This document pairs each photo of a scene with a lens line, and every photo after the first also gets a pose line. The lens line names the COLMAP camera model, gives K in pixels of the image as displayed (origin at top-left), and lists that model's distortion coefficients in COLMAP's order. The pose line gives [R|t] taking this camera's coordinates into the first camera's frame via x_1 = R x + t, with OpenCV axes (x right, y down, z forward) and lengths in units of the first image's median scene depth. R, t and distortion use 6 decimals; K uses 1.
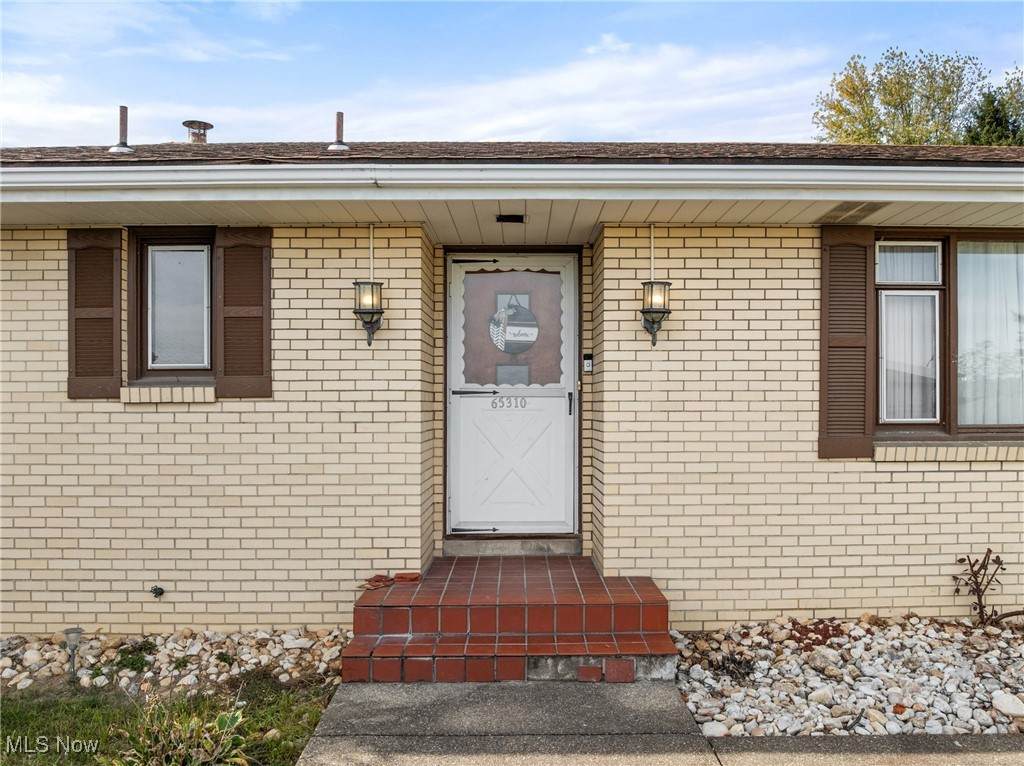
lens RADIAL K [[799.5, 0, 535.2], [0, 799.5, 412.2], [0, 0, 1]] dist [-0.048743, -0.003931]
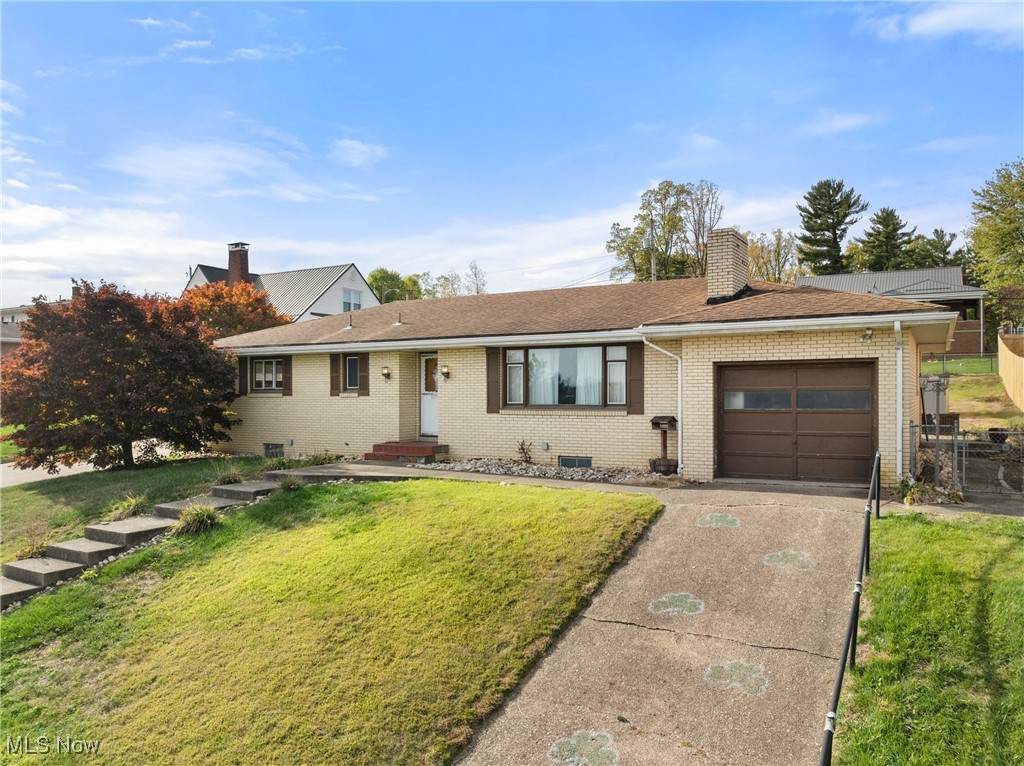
lens RADIAL K [[770.1, 0, 512.0], [0, 770.1, 383.0], [0, 0, 1]] dist [-0.034540, 0.004435]
pose [[0.853936, -0.007246, -0.520328, 2.253024], [-0.003273, 0.999808, -0.019295, -0.010010], [0.520368, 0.018180, 0.853748, -1.887144]]
